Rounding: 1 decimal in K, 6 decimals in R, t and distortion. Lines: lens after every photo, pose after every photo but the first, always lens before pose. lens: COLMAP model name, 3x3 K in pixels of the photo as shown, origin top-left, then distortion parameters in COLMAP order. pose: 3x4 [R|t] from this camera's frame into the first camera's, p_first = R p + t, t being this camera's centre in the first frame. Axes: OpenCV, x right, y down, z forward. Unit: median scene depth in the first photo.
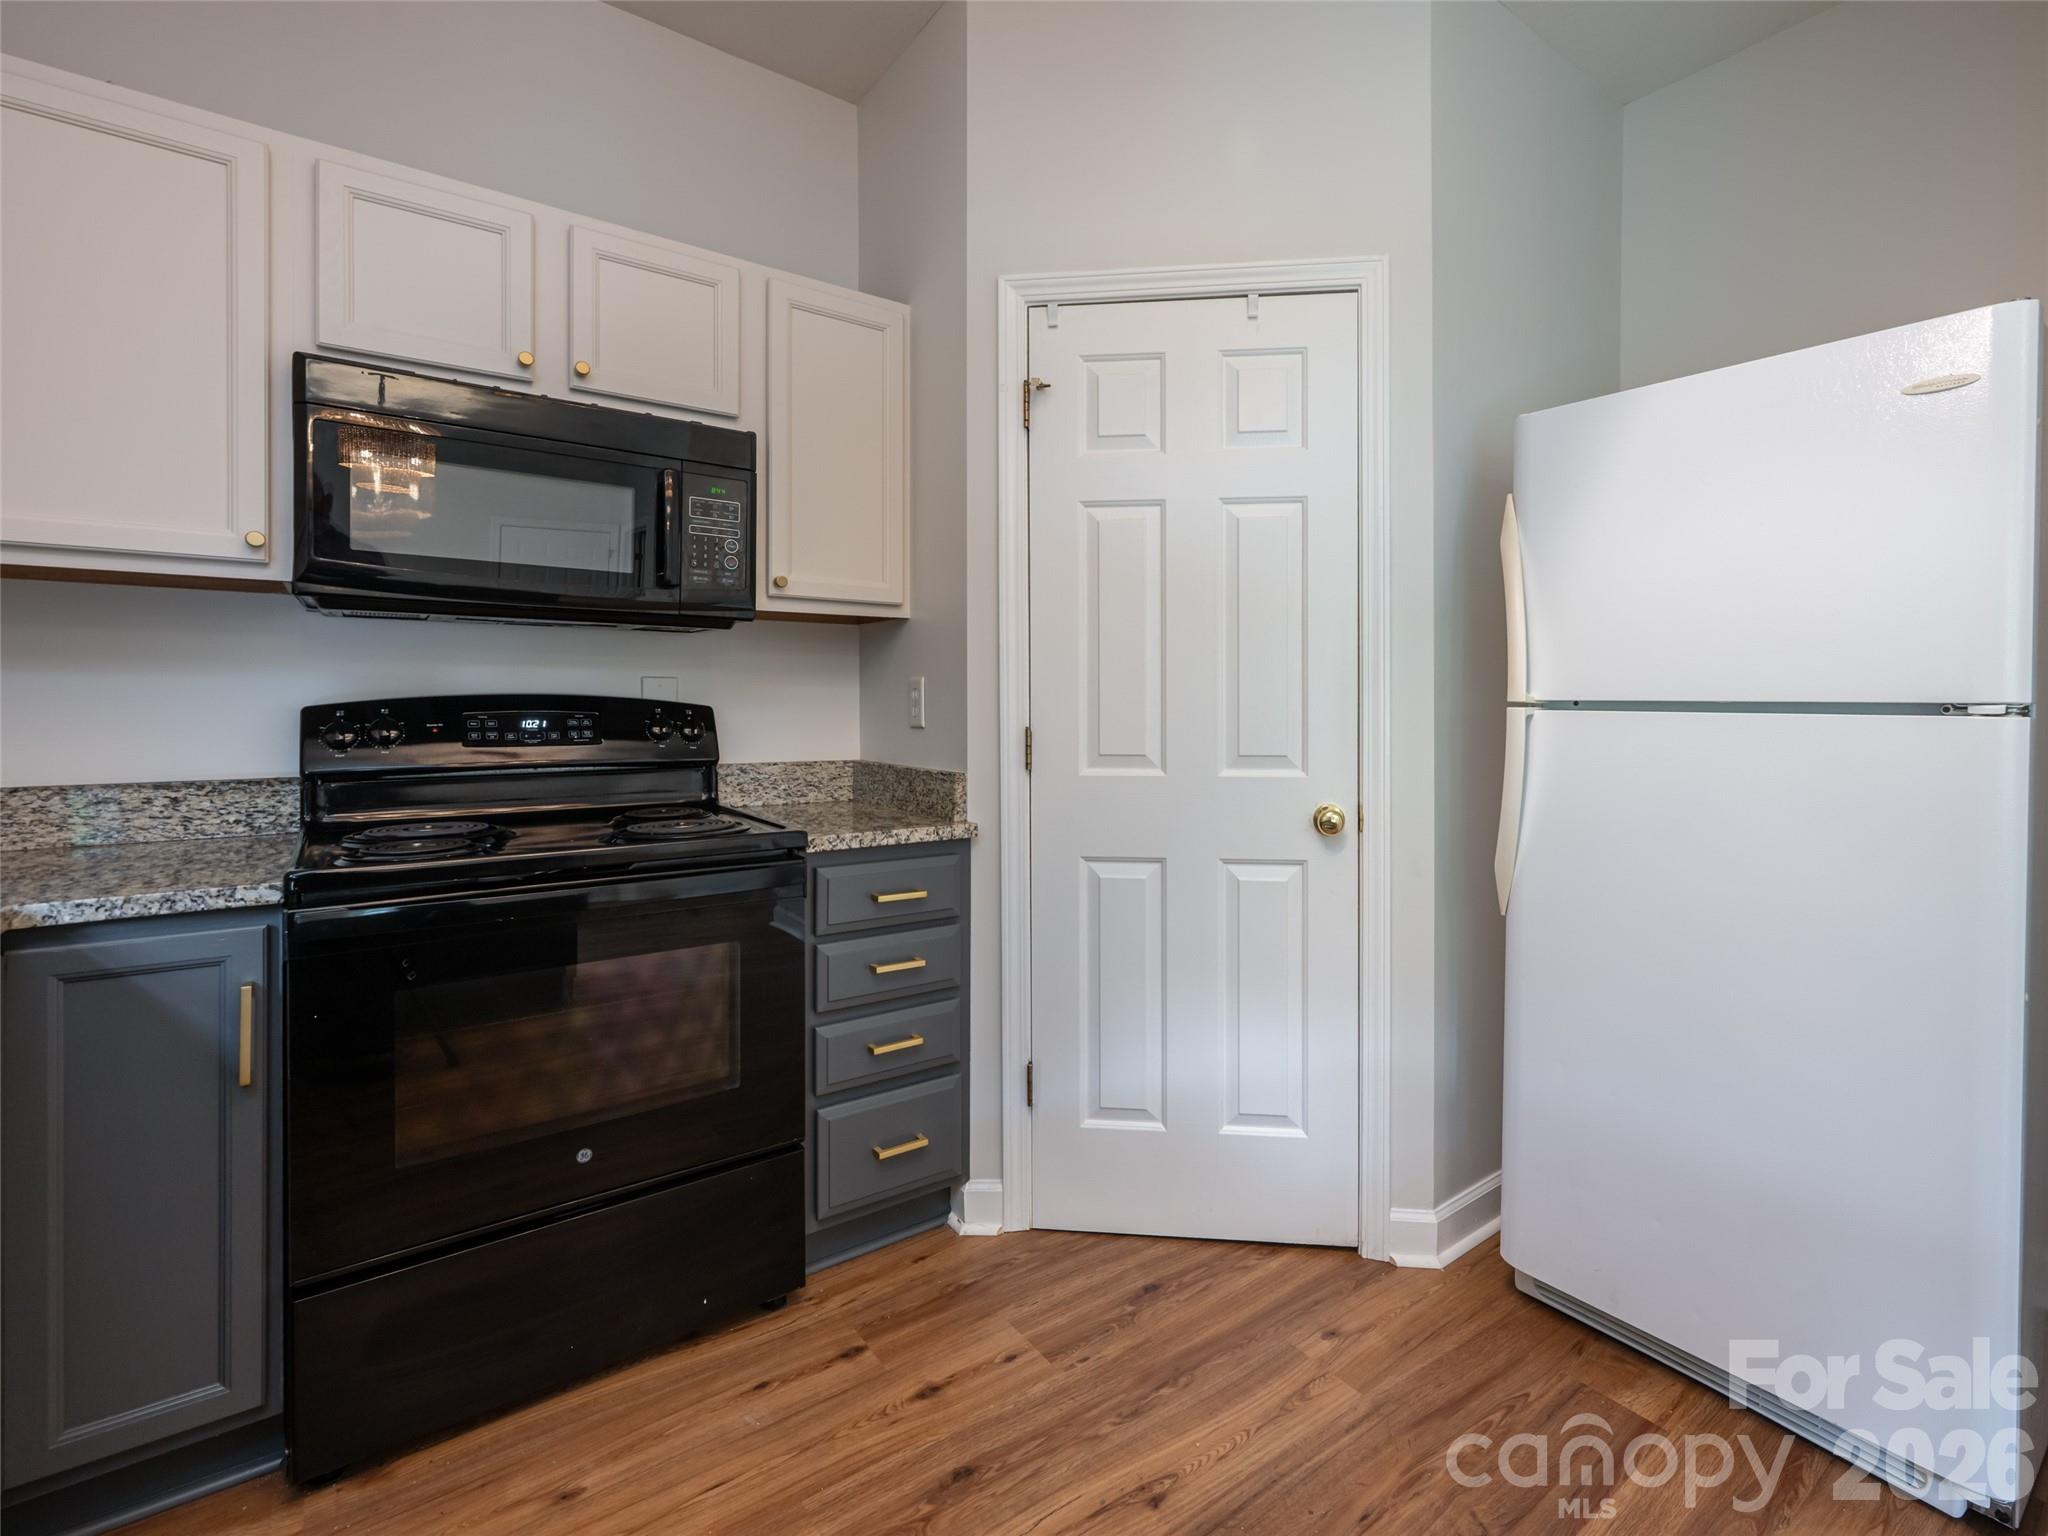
lens RADIAL K [[938.3, 0, 1067.5], [0, 938.3, 716.3], [0, 0, 1]] dist [-0.002412, -0.000659]
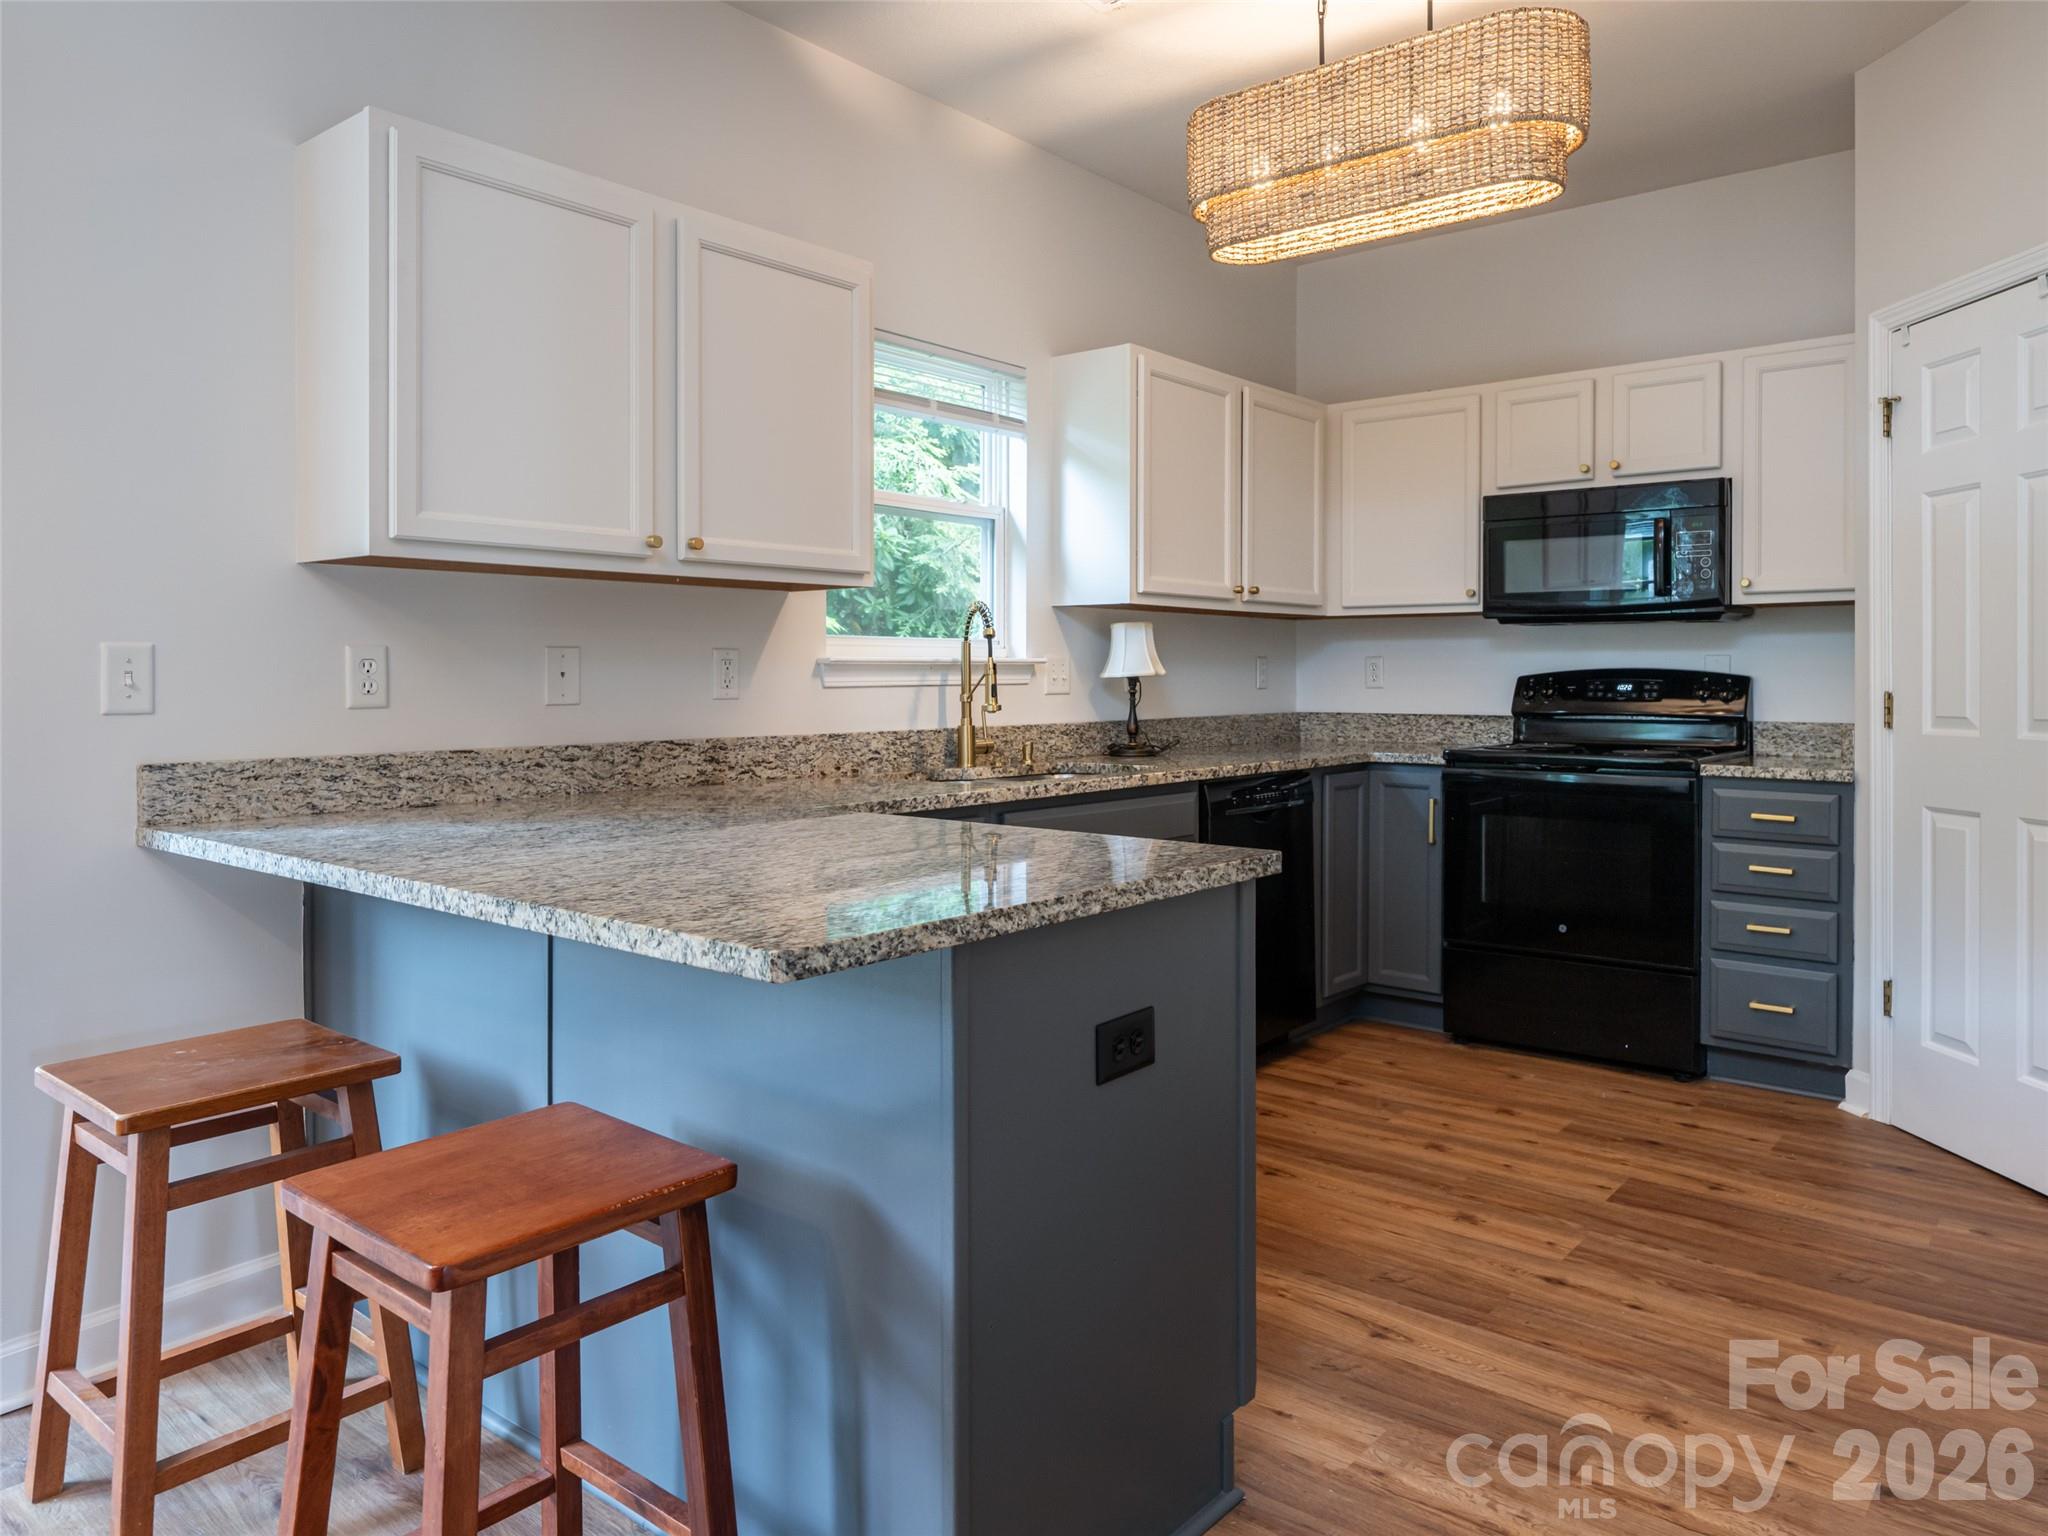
lens RADIAL K [[1387.1, 0, 1094.6], [0, 1387.1, 675.4], [0, 0, 1]] dist [-0.001999, 0.004787]
pose [[0.221110, -0.008652, -0.975210, 1.559704], [-0.014559, 0.999820, -0.012171, 0.030054], [0.975140, 0.016889, 0.220945, -0.379426]]
